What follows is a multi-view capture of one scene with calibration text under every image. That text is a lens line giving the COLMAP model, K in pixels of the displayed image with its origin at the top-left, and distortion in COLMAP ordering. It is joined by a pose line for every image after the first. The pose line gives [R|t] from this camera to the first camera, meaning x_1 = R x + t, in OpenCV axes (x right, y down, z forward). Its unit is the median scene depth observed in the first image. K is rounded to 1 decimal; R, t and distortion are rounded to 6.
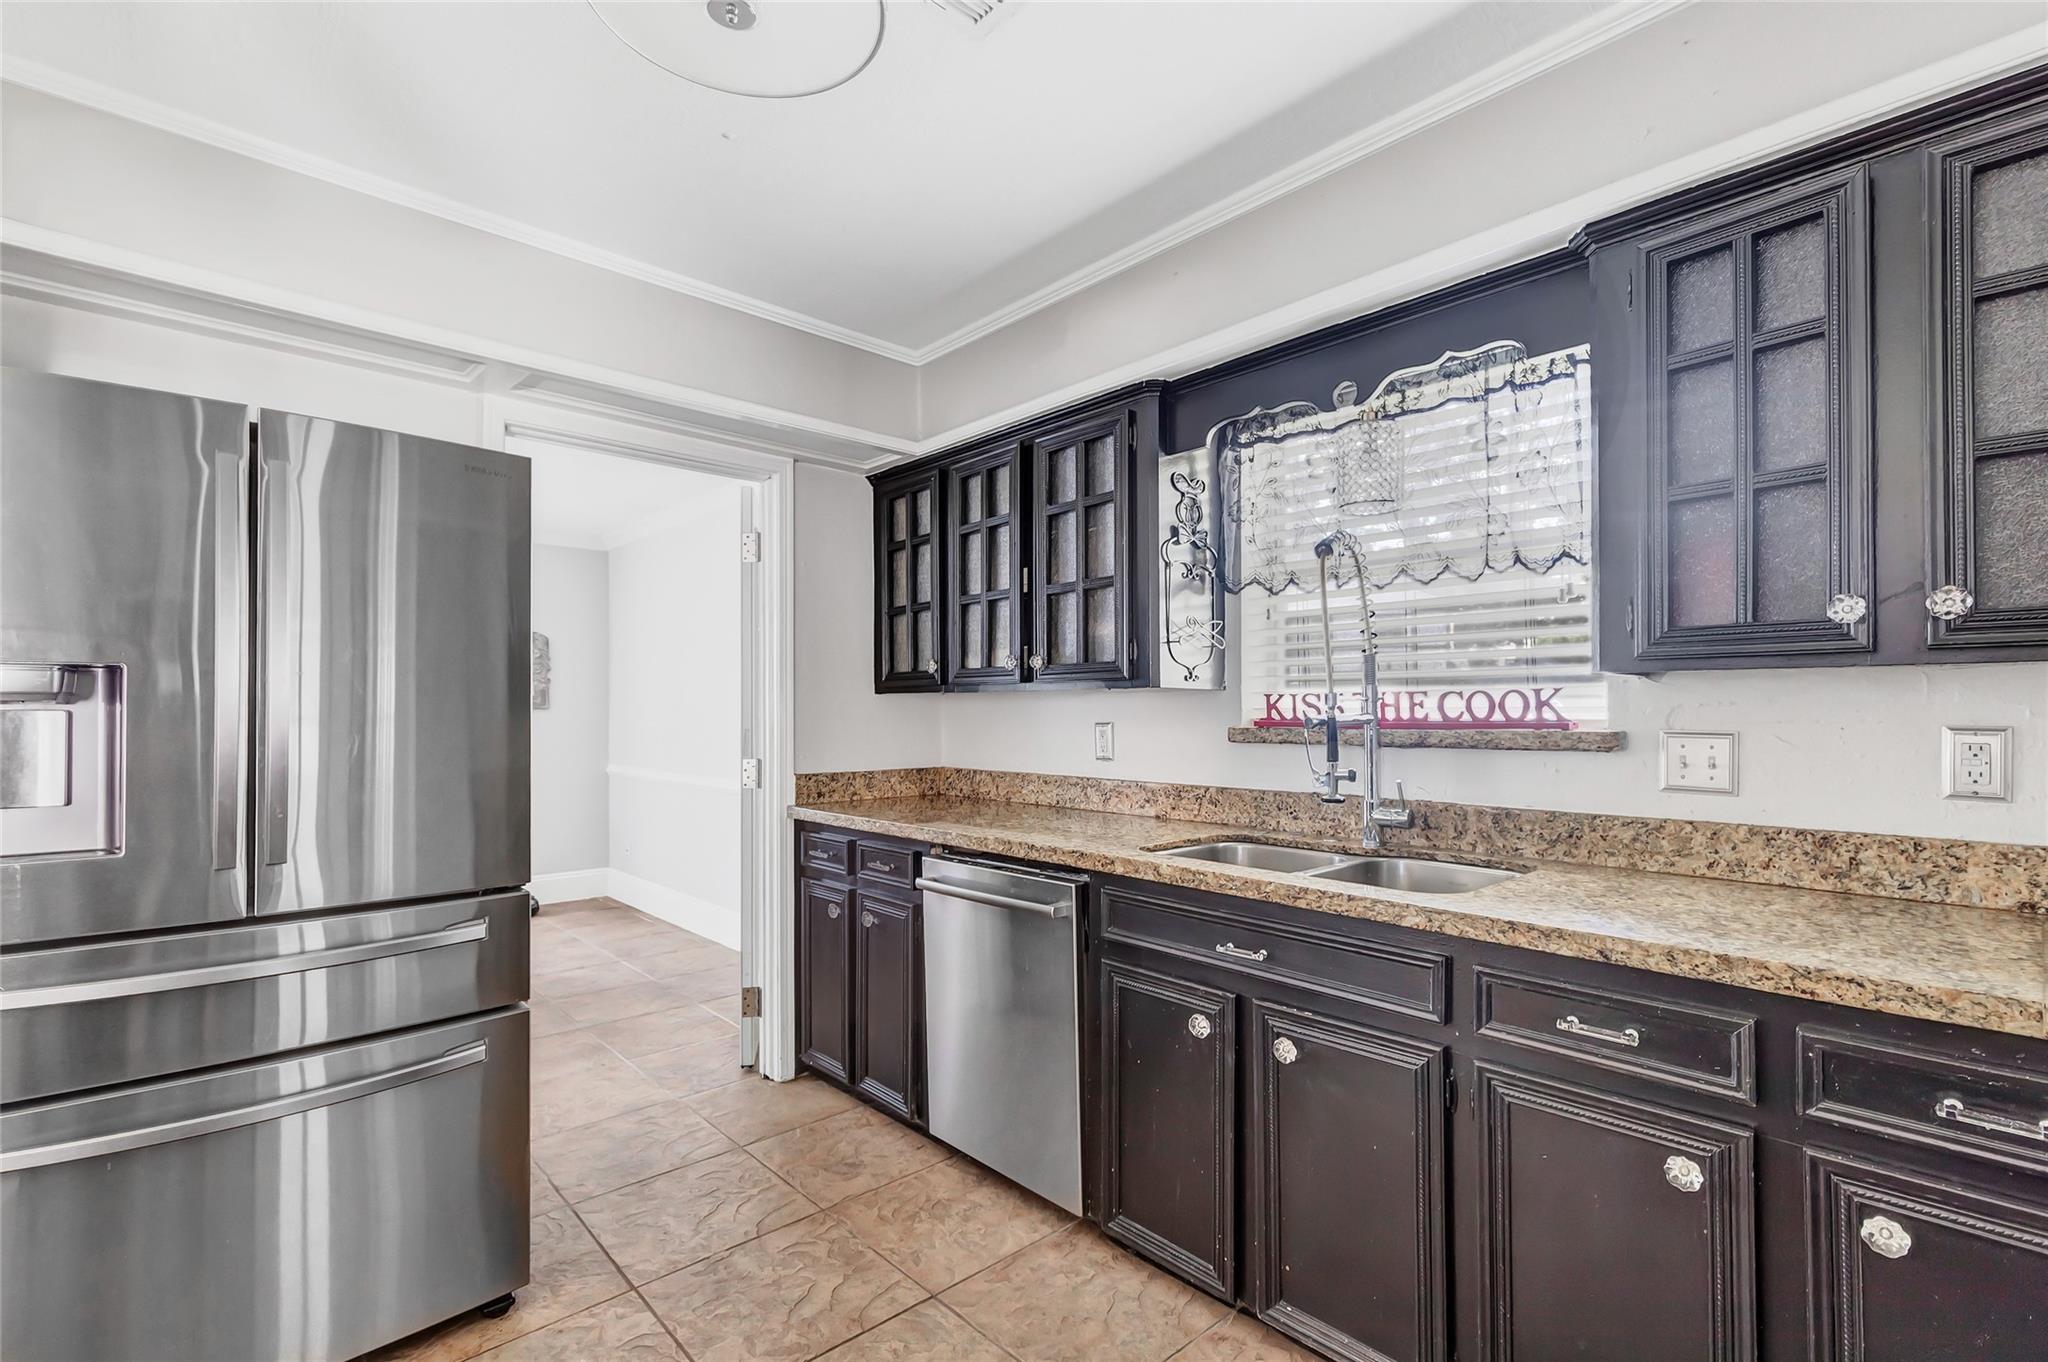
lens RADIAL K [[932.3, 0, 1032.8], [0, 932.3, 707.6], [0, 0, 1]] dist [0.001528, 0.000434]
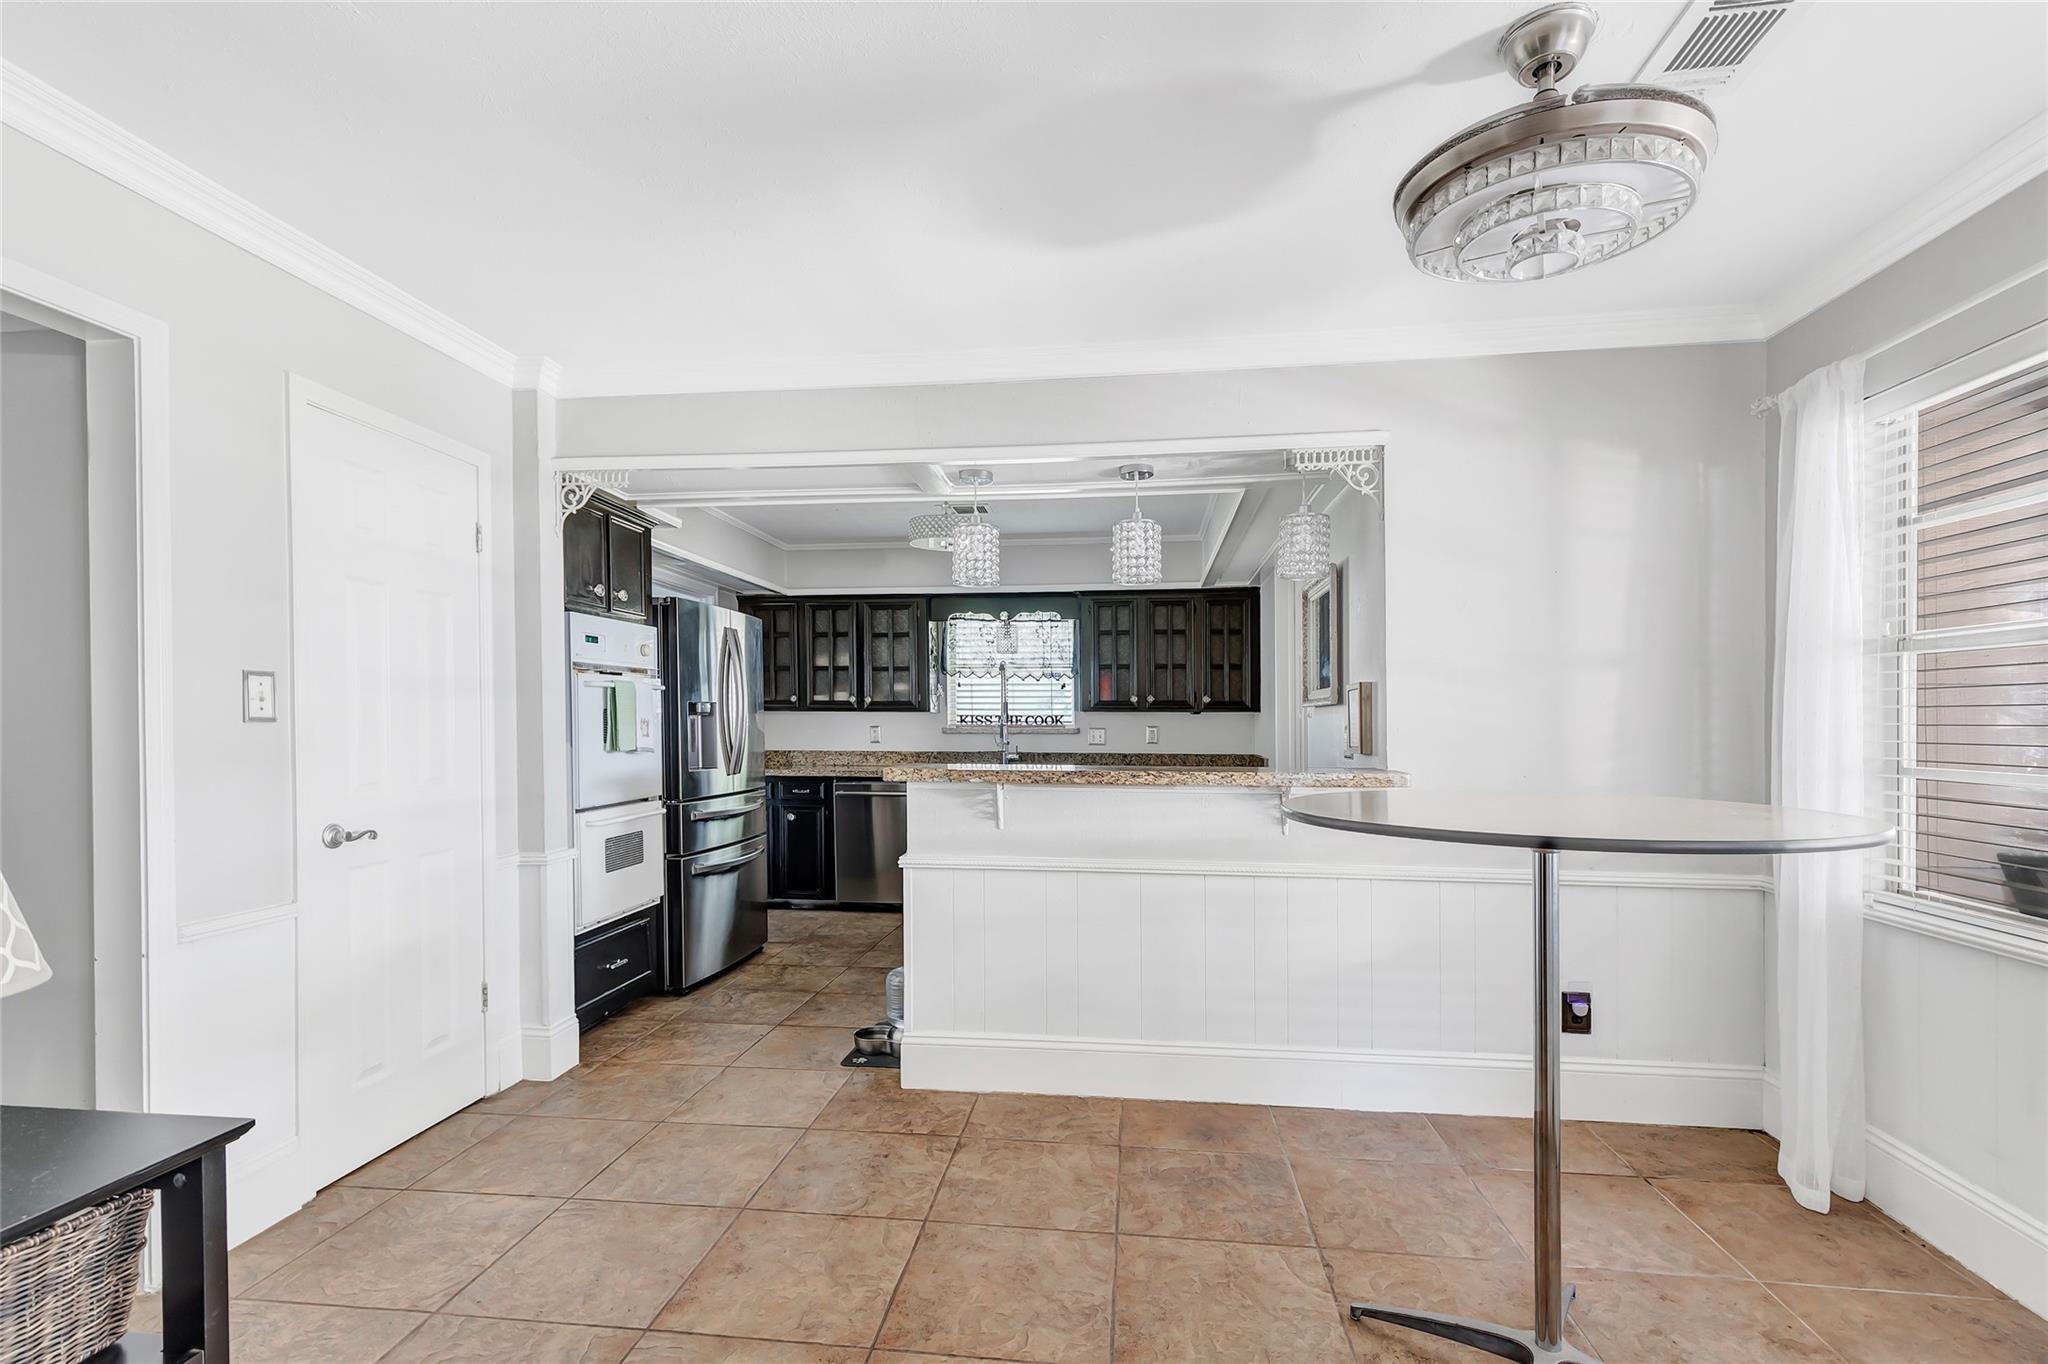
lens RADIAL K [[932.3, 0, 1022.5], [0, 932.3, 728.0], [0, 0, 1]] dist [0.001528, 0.000434]
pose [[0.773324, 0.000170, 0.634011, -1.542315], [-0.008210, 0.999919, 0.009745, -0.005234], [-0.633957, -0.012741, 0.773263, -1.372867]]
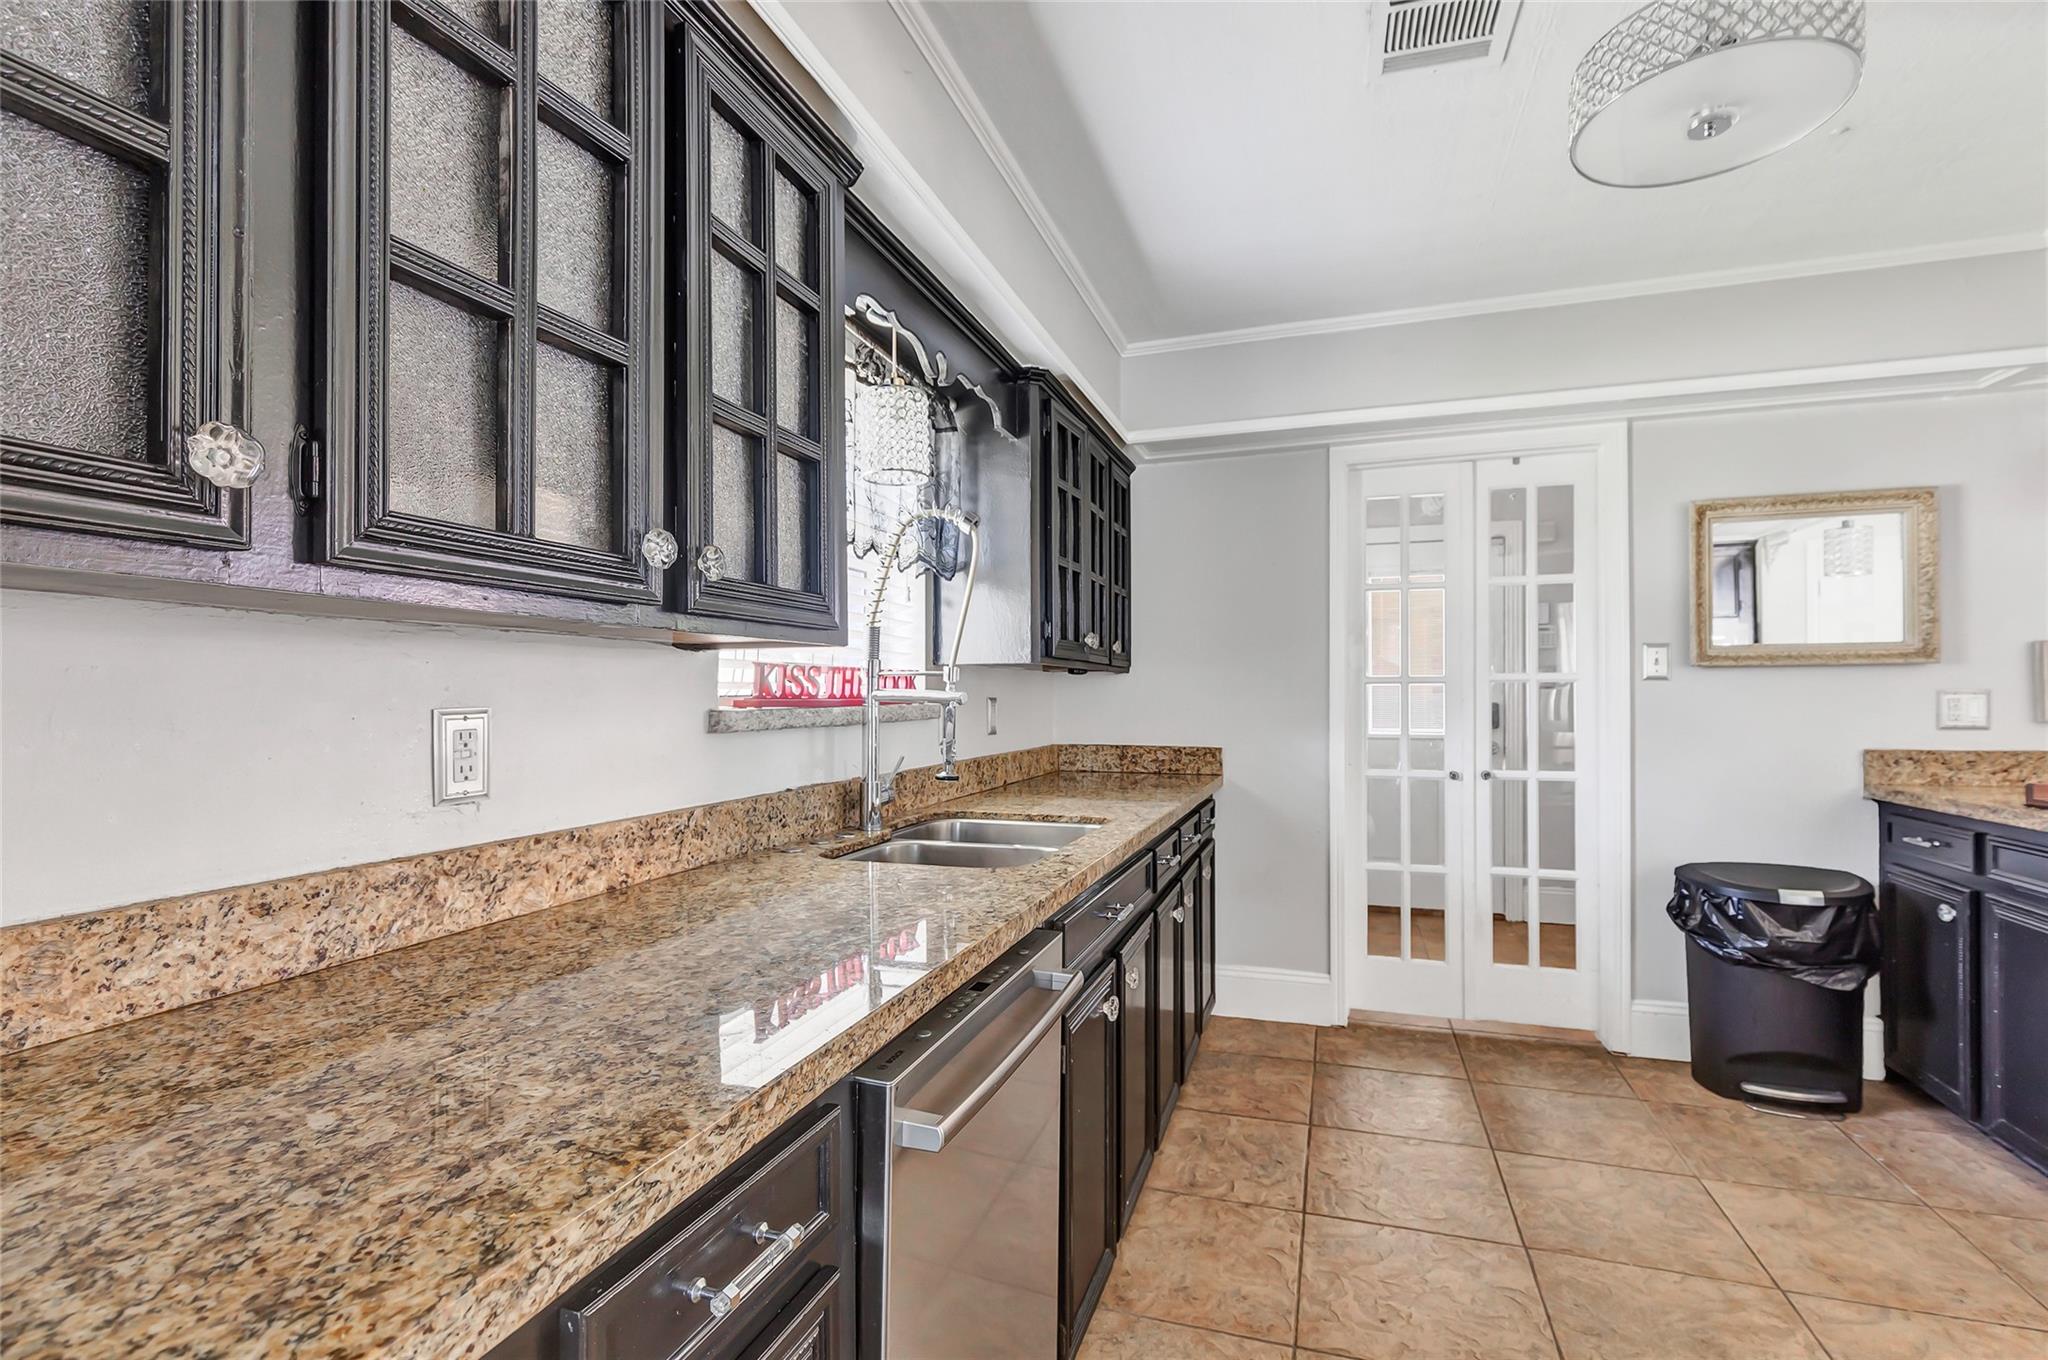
lens RADIAL K [[932.3, 0, 1019.2], [0, 932.3, 675.6], [0, 0, 1]] dist [0.001528, 0.000434]
pose [[-0.476844, 0.022371, 0.878703, -0.577883], [0.001263, 0.999692, -0.024766, 0.016679], [-0.878987, -0.010700, -0.476726, 1.417242]]
